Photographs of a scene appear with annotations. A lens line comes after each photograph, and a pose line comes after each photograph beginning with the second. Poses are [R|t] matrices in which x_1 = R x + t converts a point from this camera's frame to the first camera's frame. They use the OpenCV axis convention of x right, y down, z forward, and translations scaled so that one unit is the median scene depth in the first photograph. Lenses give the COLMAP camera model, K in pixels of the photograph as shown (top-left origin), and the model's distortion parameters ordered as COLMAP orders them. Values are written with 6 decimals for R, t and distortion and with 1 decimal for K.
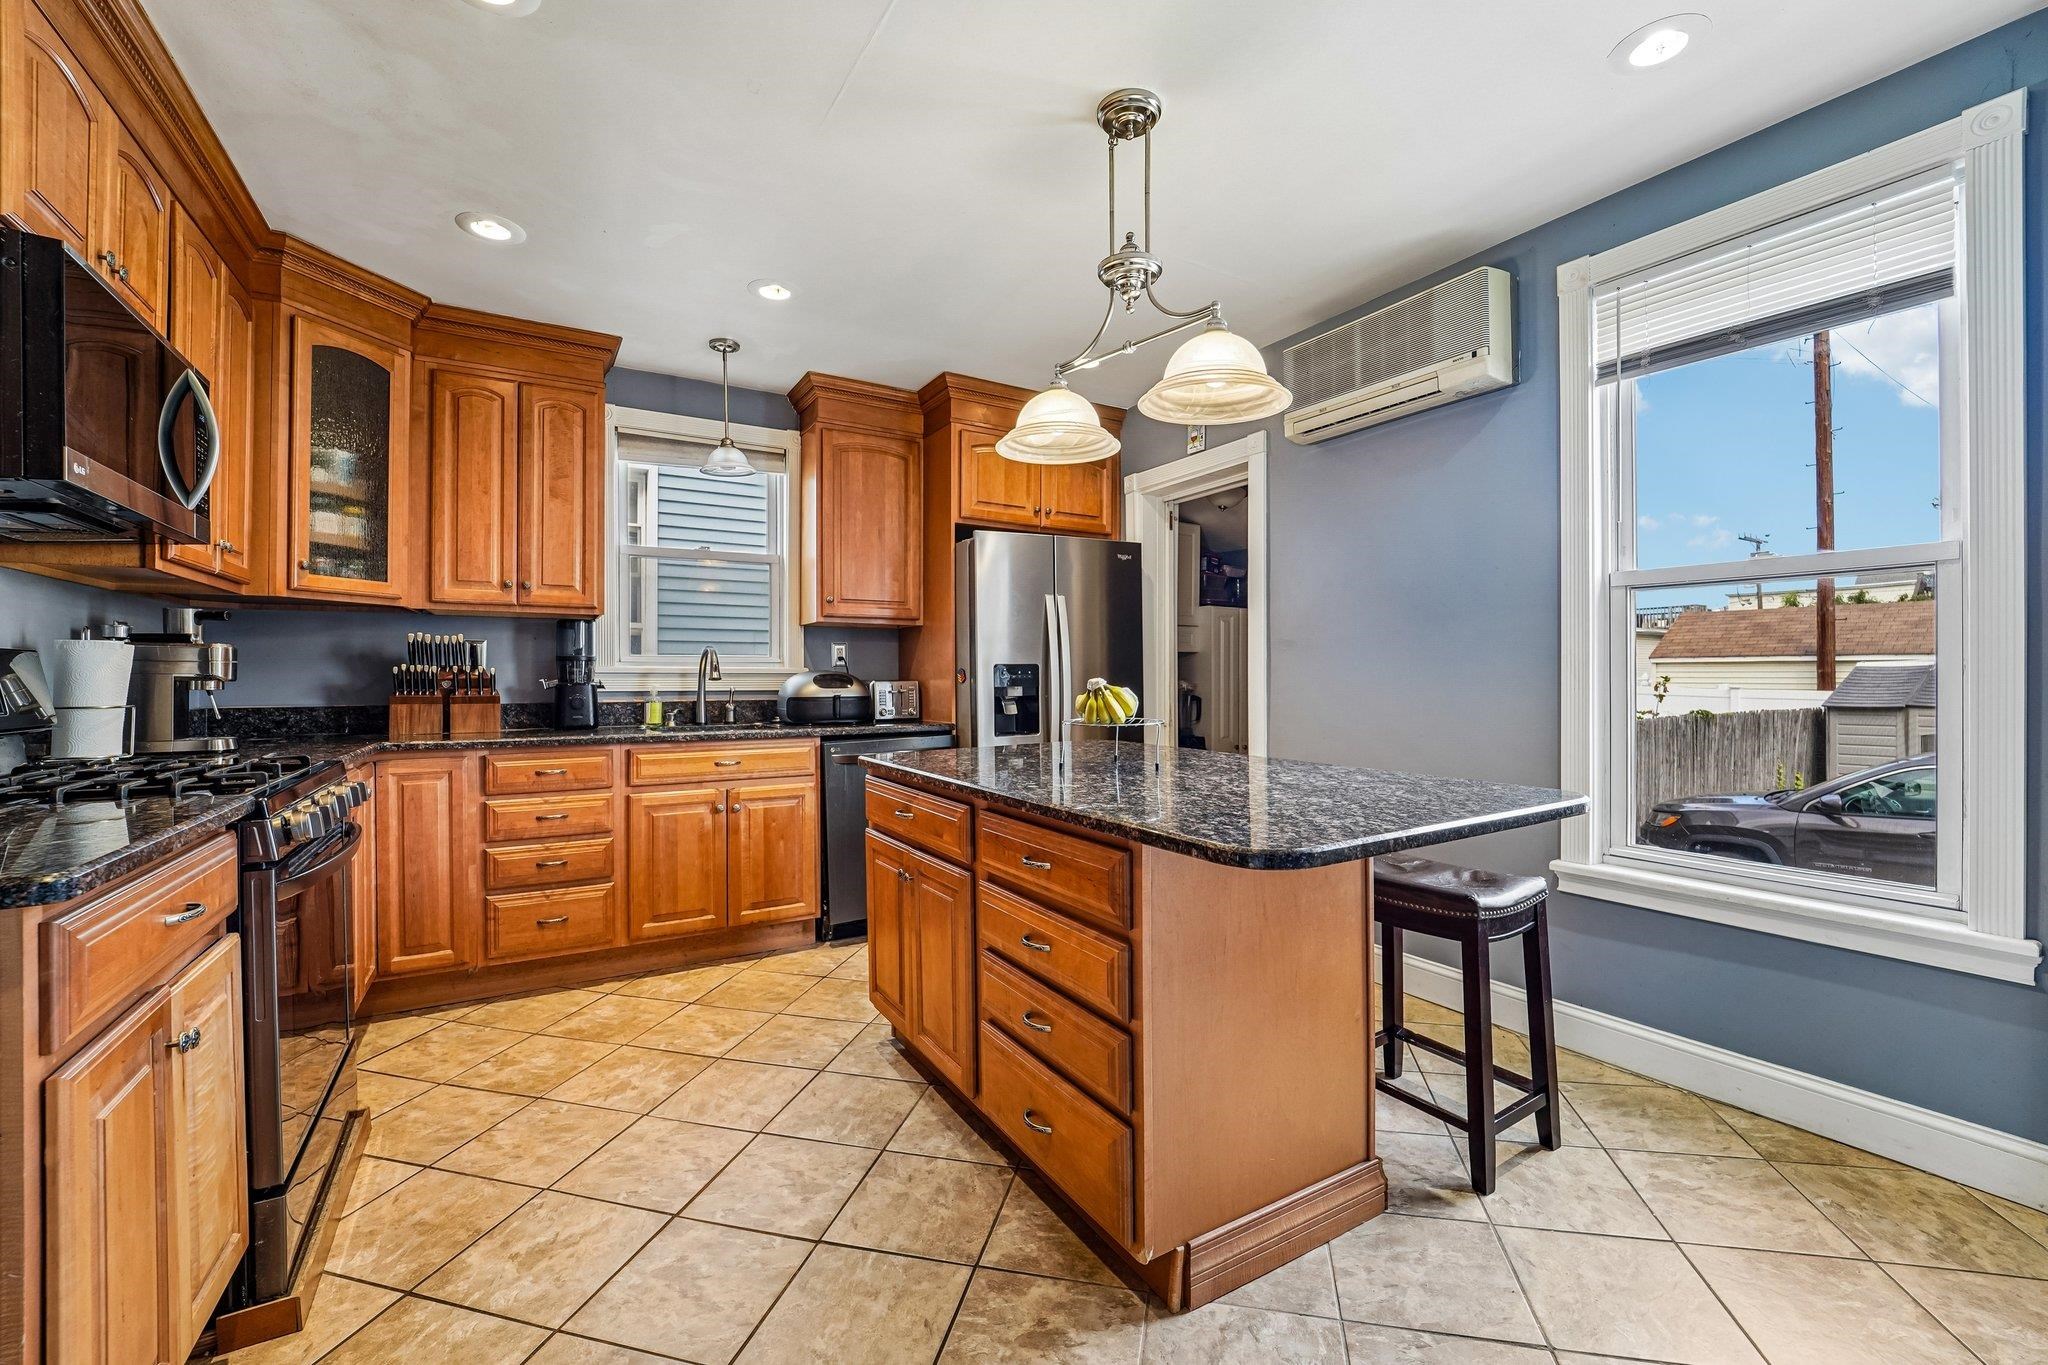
lens RADIAL K [[840.3, 0, 1057.3], [0, 840.3, 677.9], [0, 0, 1]] dist [-0.018788, 0.000292]
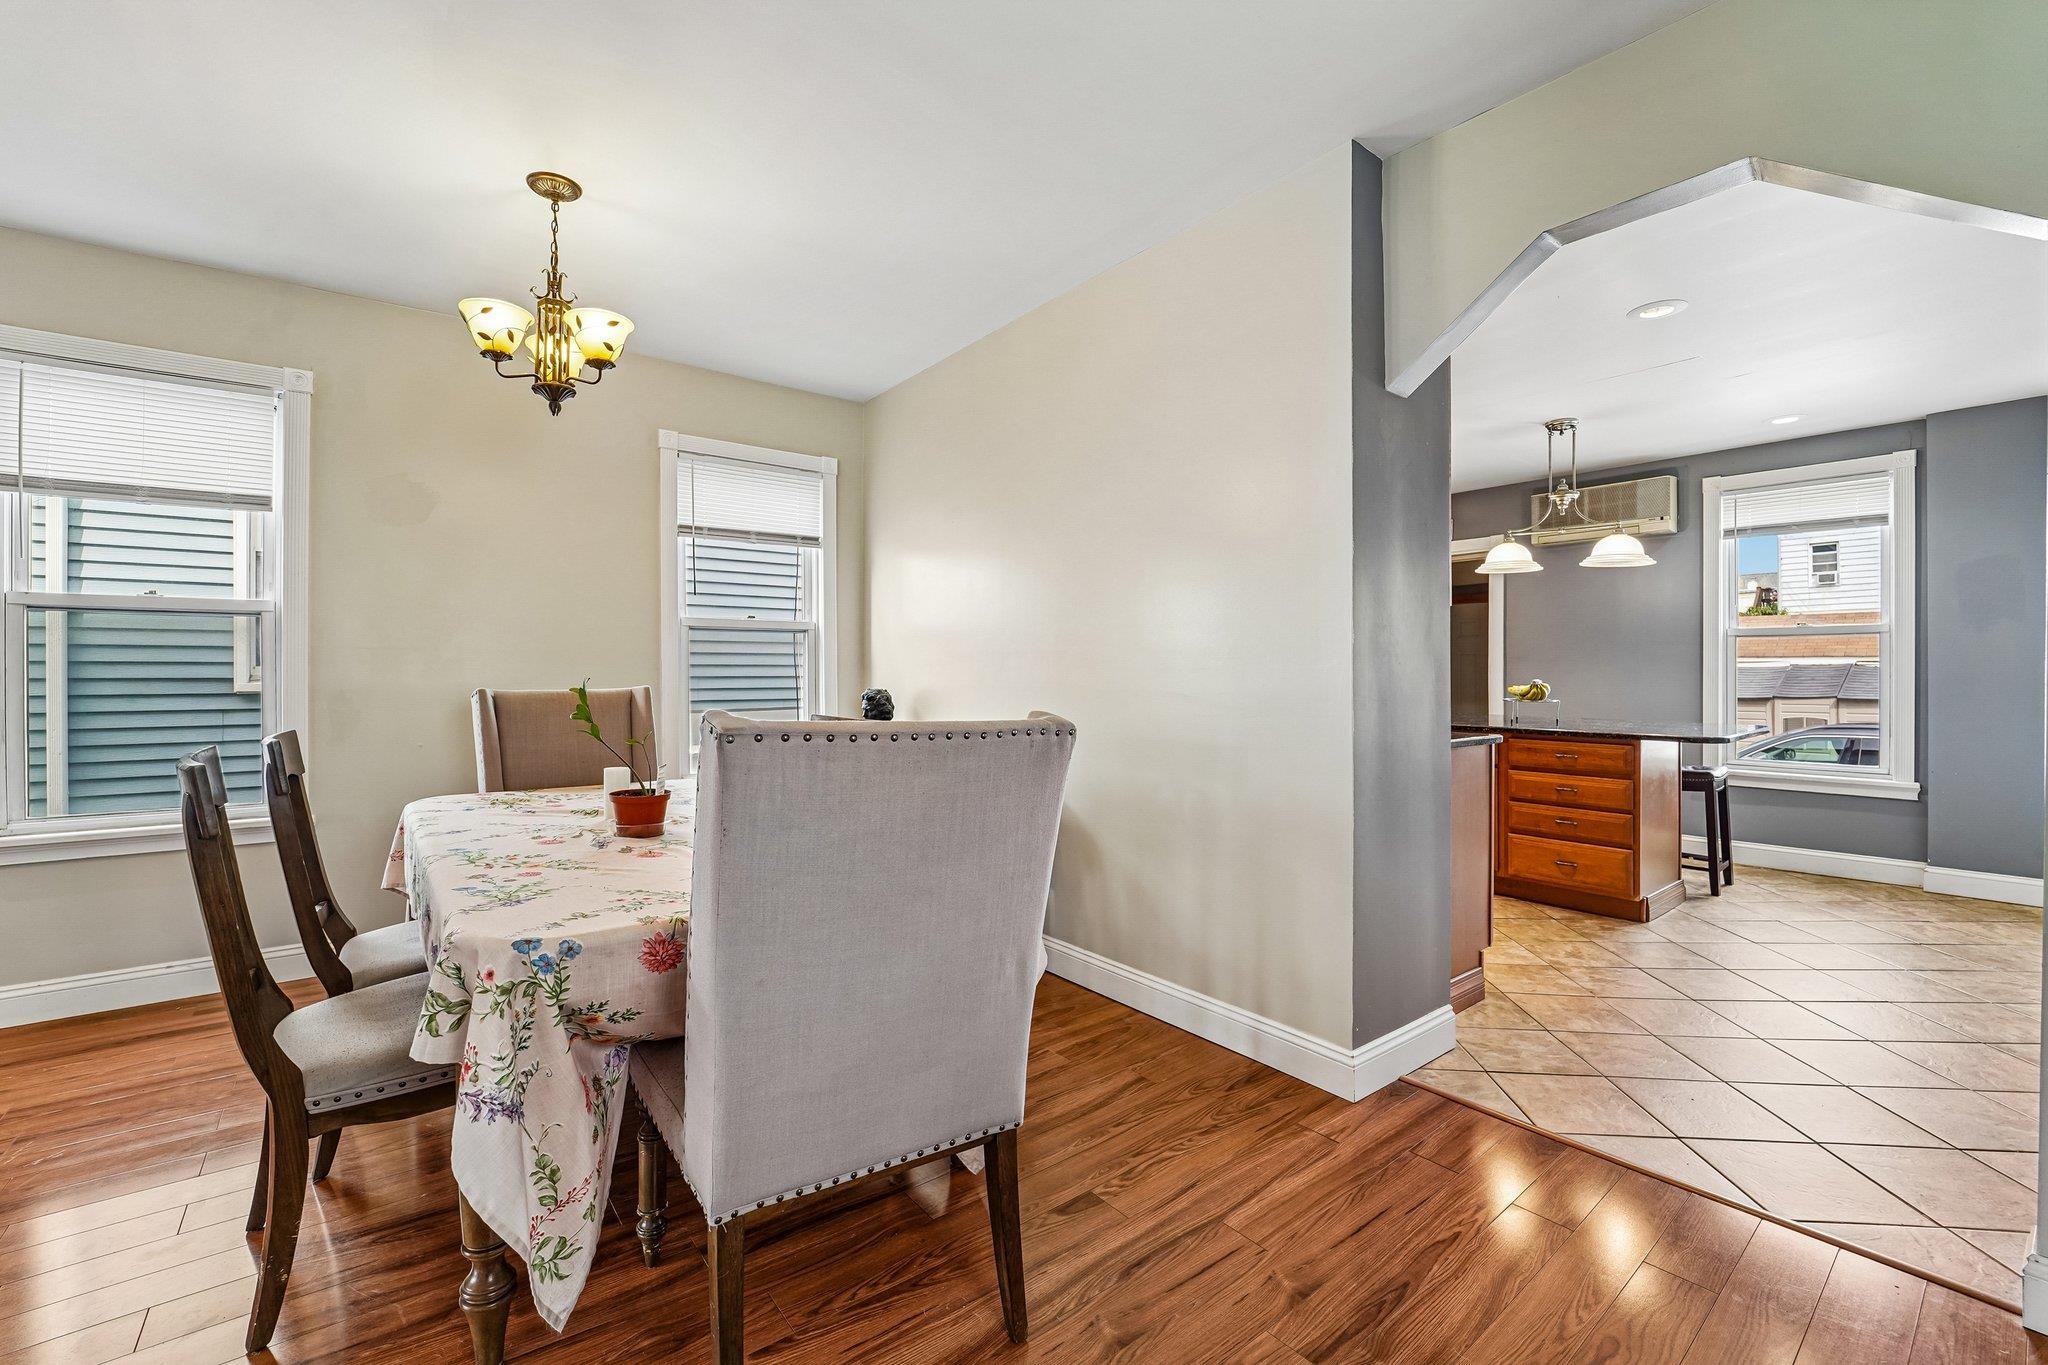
lens RADIAL K [[840.3, 0, 1062.0], [0, 840.3, 672.8], [0, 0, 1]] dist [-0.018788, 0.000292]
pose [[0.990818, 0.000770, 0.135202, -1.136541], [-0.000391, 0.999996, -0.002833, -0.006582], [-0.135203, 0.002754, 0.990814, -0.748807]]
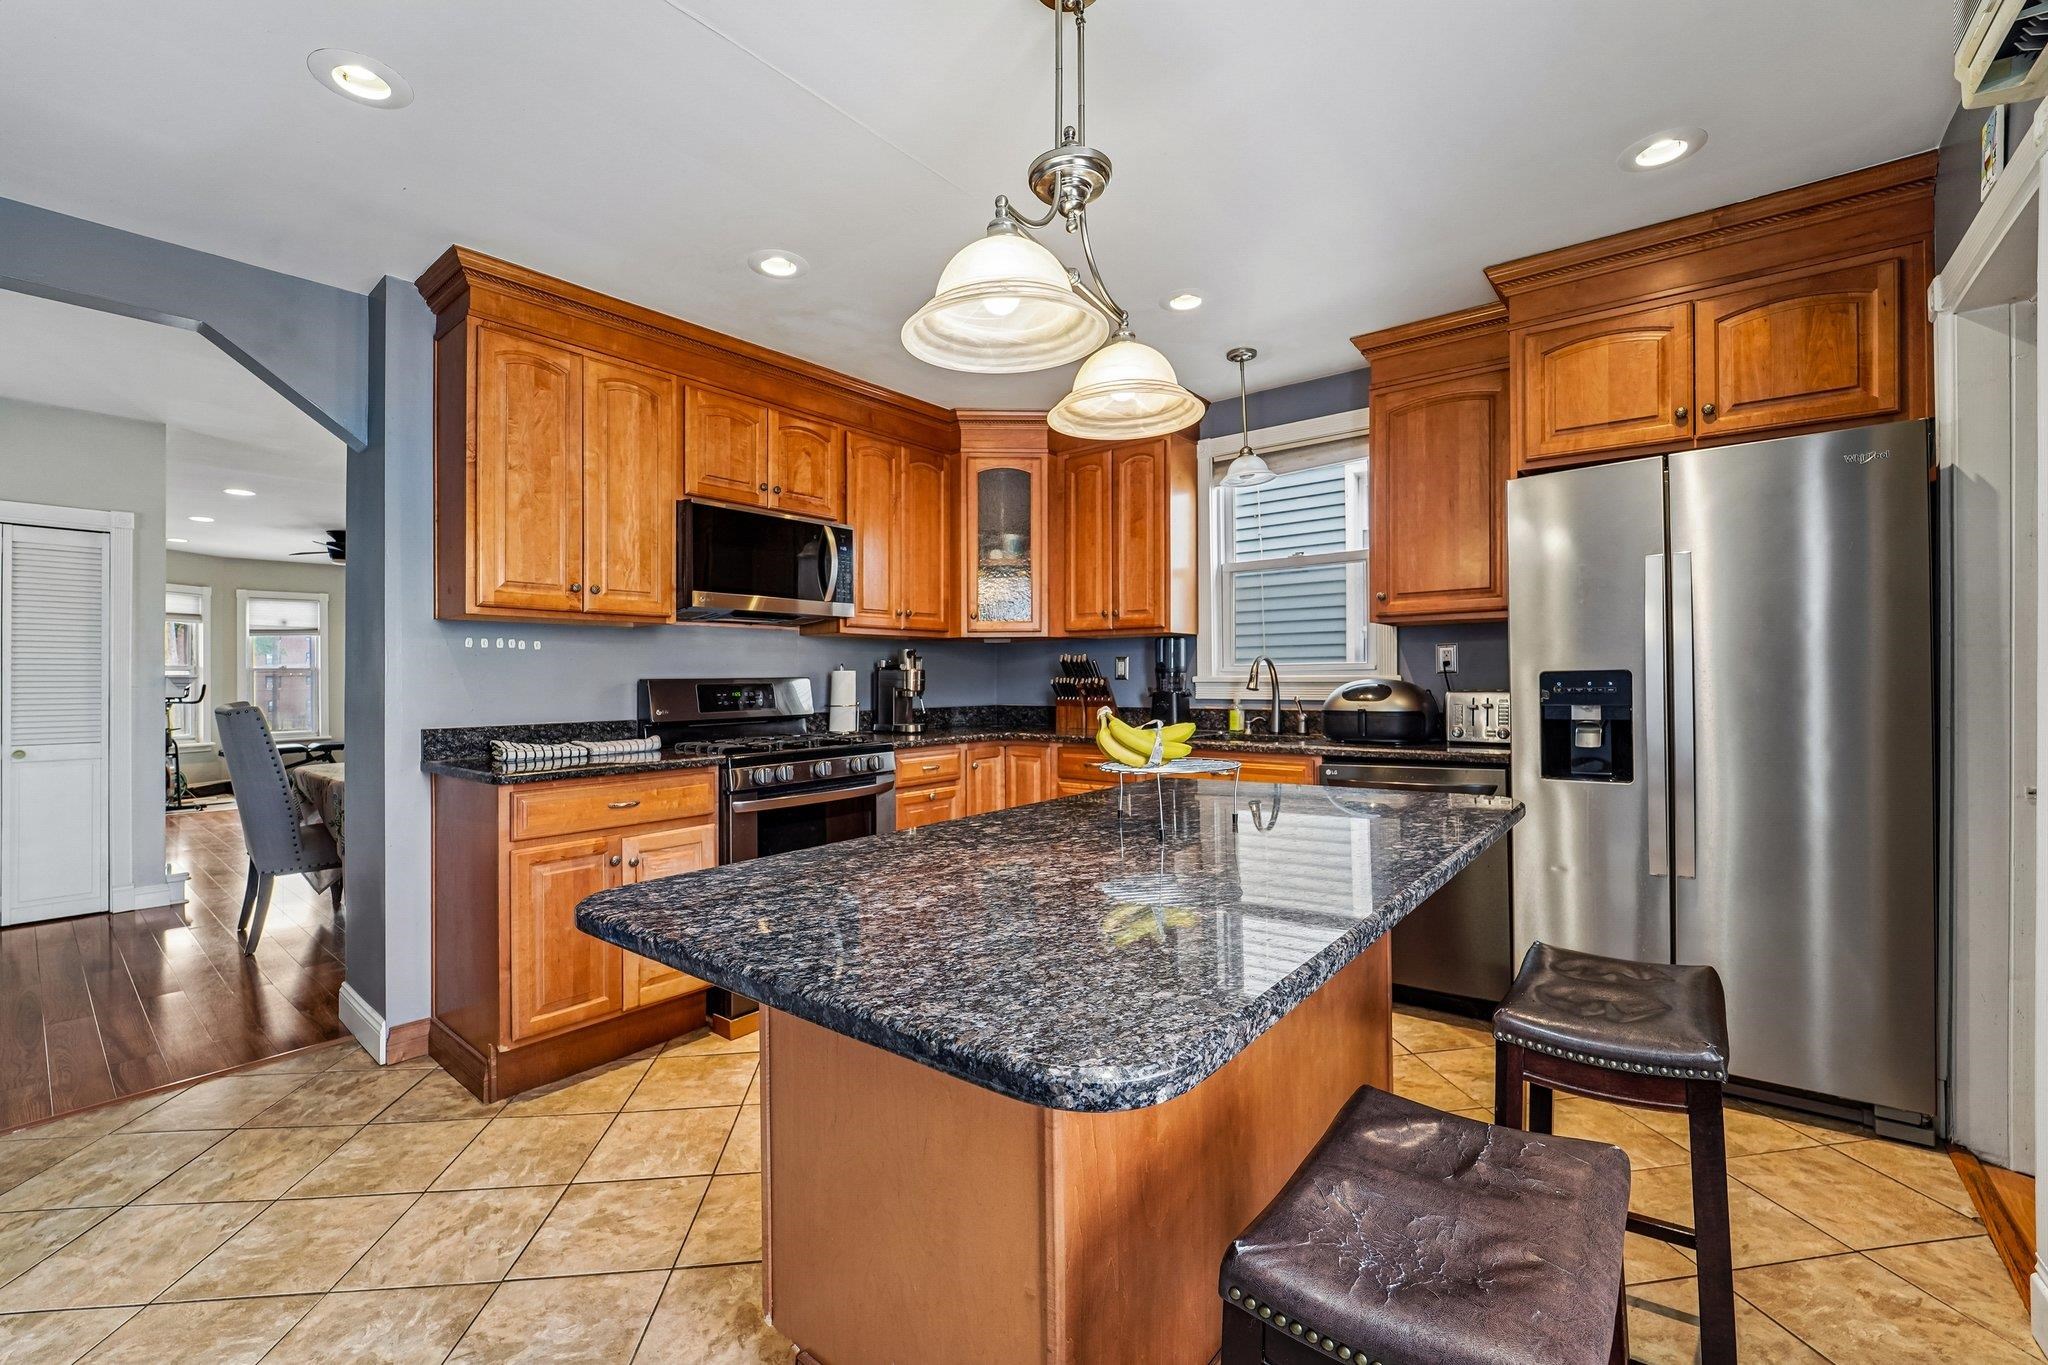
lens RADIAL K [[840.3, 0, 1006.3], [0, 840.3, 680.5], [0, 0, 1]] dist [-0.018788, 0.000292]
pose [[0.325558, 0.003506, -0.945515, 0.558498], [0.009746, 0.999928, 0.007064, -0.024006], [0.945472, -0.011515, 0.325501, 0.500040]]
